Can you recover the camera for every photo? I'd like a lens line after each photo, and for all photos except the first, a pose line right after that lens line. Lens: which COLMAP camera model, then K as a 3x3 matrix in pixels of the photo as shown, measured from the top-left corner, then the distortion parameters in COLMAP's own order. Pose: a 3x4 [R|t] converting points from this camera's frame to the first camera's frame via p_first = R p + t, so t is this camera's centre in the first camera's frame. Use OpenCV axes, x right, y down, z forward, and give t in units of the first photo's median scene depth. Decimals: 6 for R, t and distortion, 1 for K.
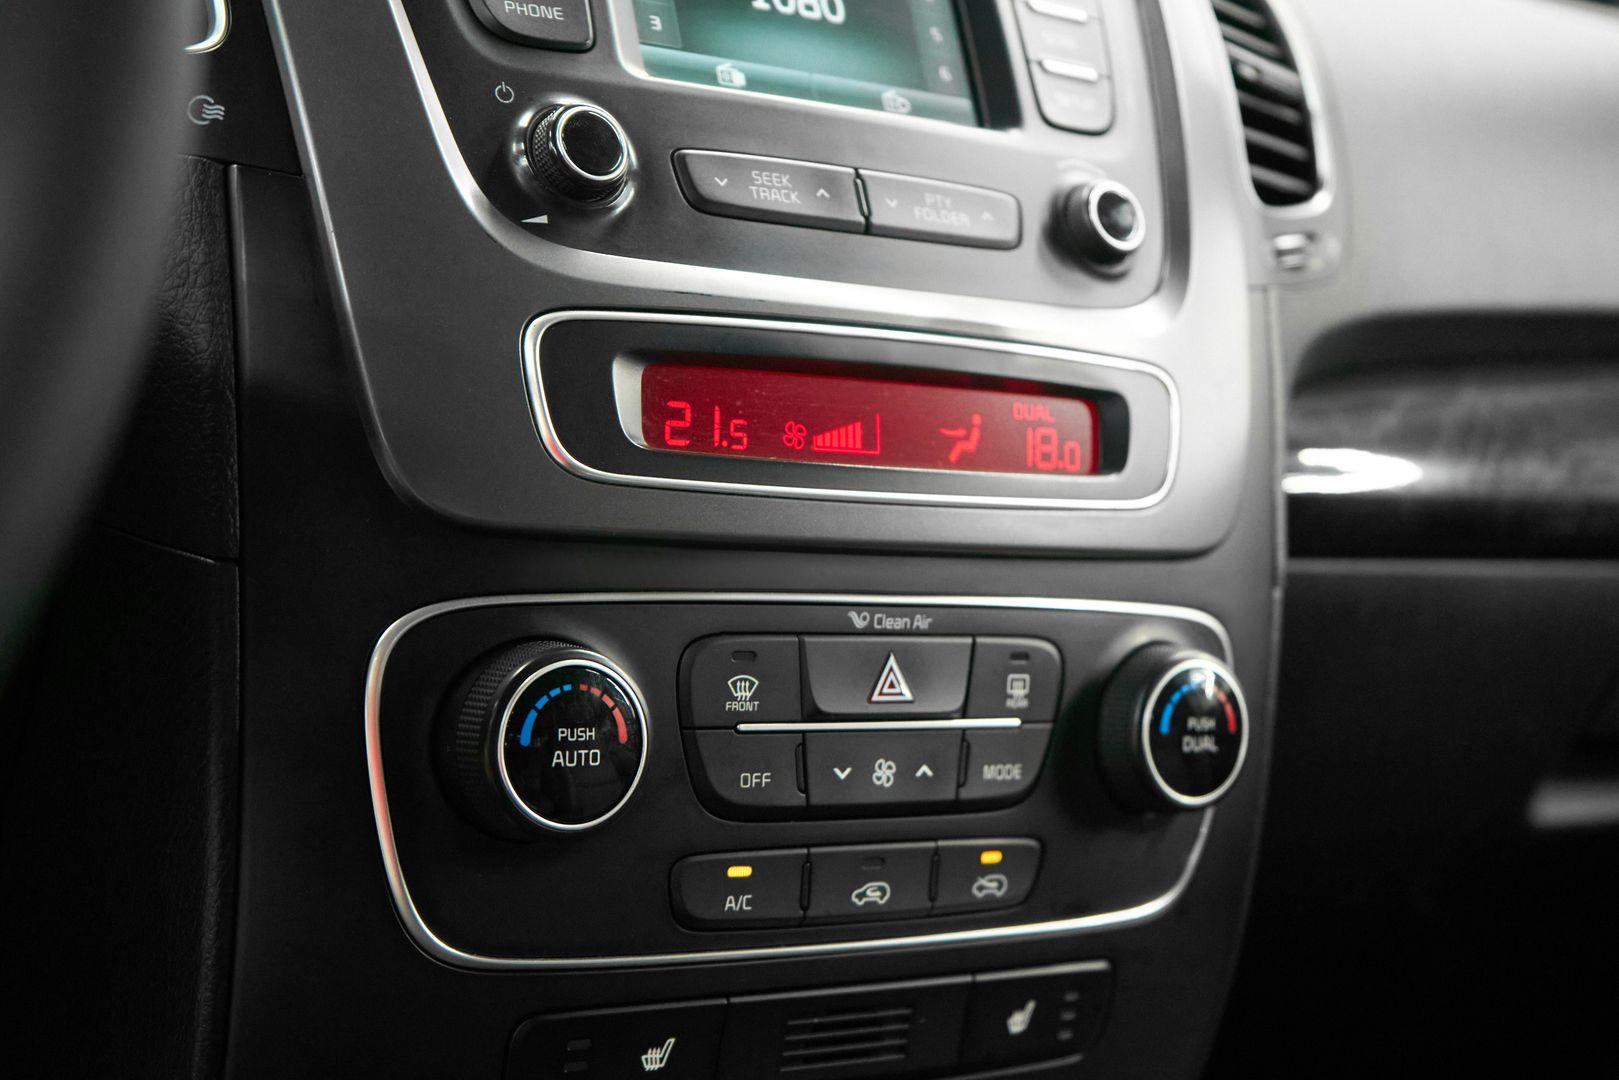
lens RADIAL K [[2390.6, 0, 802.9], [0, 2390.6, 532.7], [0, 0, 1]] dist [0.046564, 0.000000]
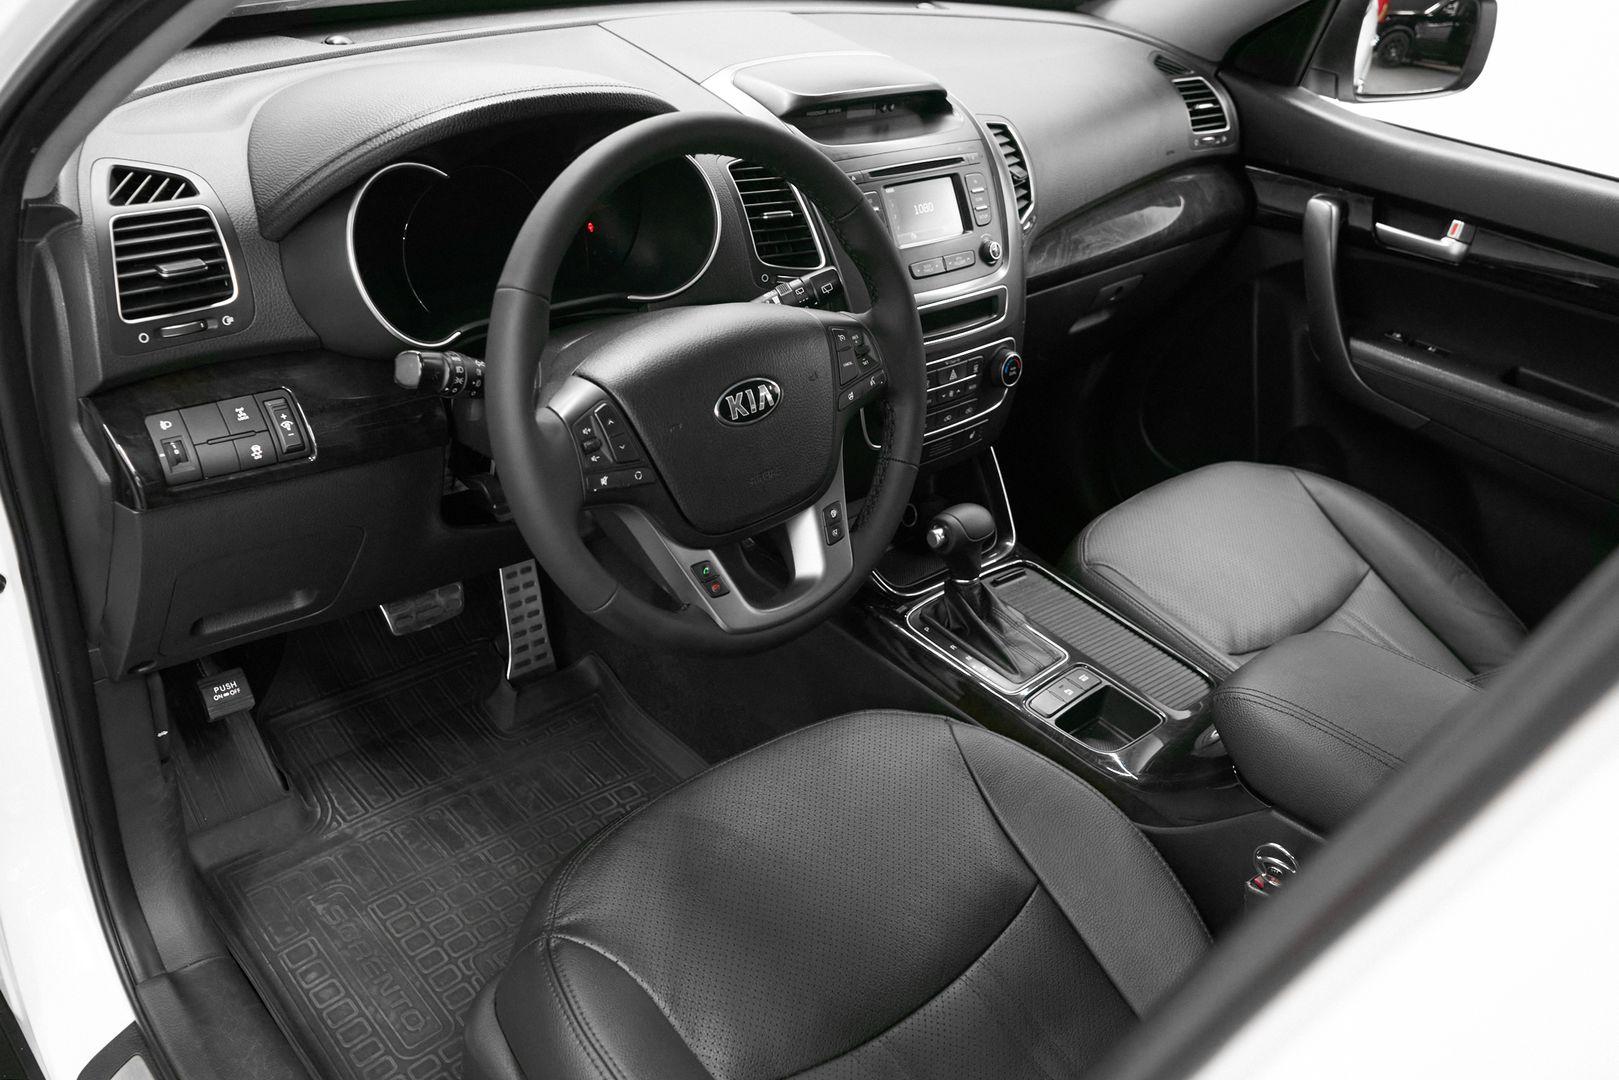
lens RADIAL K [[1355.7, 0, 799.5], [0, 1355.7, 514.5], [0, 0, 1]] dist [0.013149, -0.013923]
pose [[0.987075, -0.092895, 0.130586, -0.597611], [0.032252, 0.913332, 0.405936, -0.731773], [-0.156978, -0.396478, 0.904524, -1.354620]]
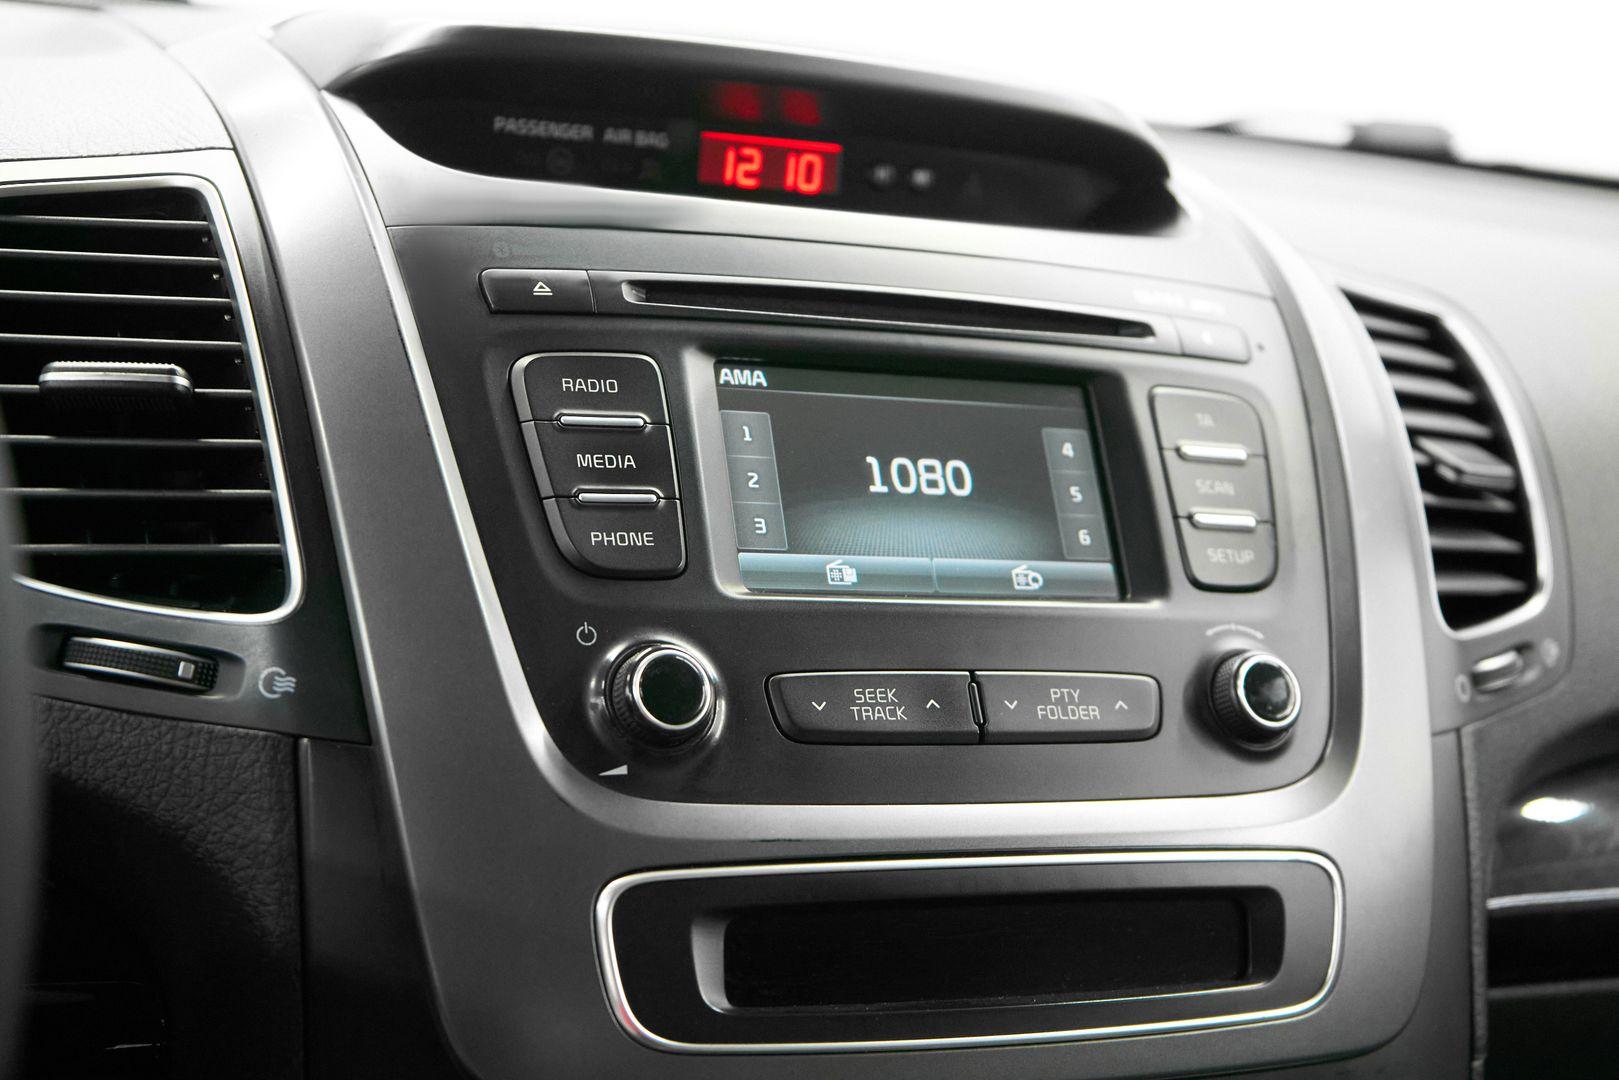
lens RADIAL K [[2390.6, 0, 798.8], [0, 2390.6, 533.8], [0, 0, 1]] dist [0.046564, 0.000000]
pose [[0.986173, -0.015621, -0.164984, 0.112950], [0.011694, 0.999625, -0.024748, -0.185451], [0.165309, 0.022477, 0.985986, 0.051139]]
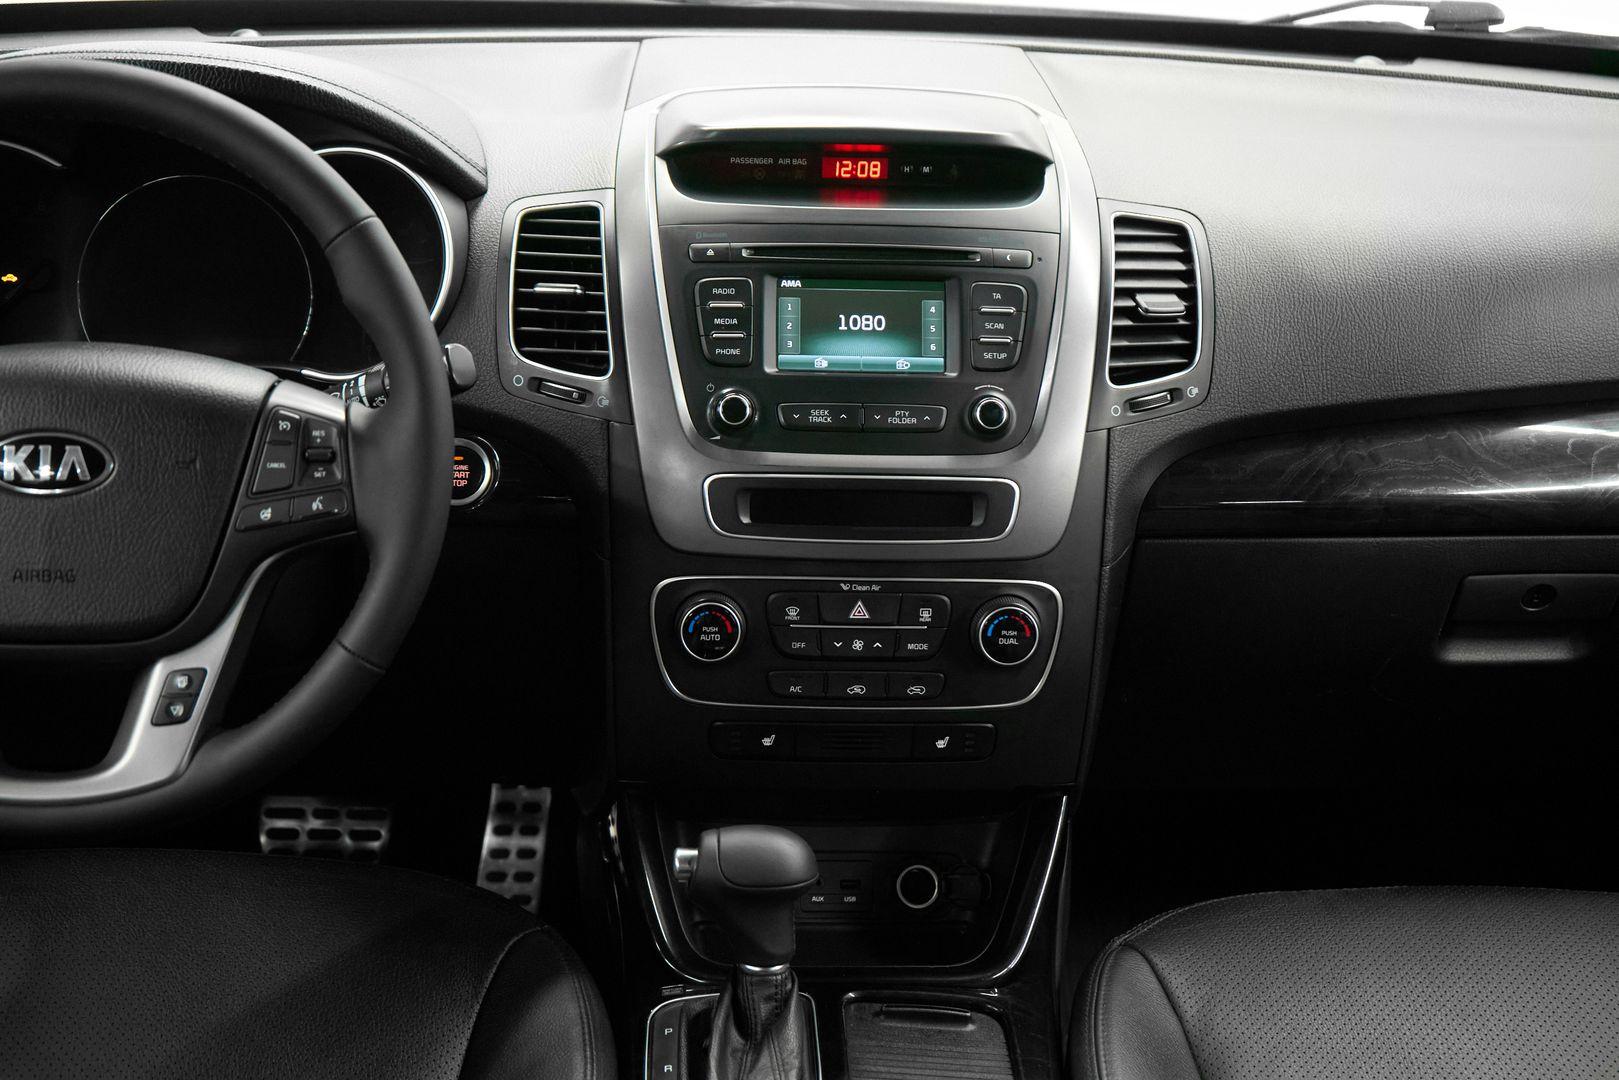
lens RADIAL K [[2300.1, 0, 817.0], [0, 2300.1, 539.3], [0, 0, 1]] dist [-0.001163, 0.000000]
pose [[0.854904, 0.090265, -0.510873, 1.224376], [0.005590, 0.983087, 0.183053, -0.454821], [0.518756, -0.159349, 0.839941, -1.060927]]
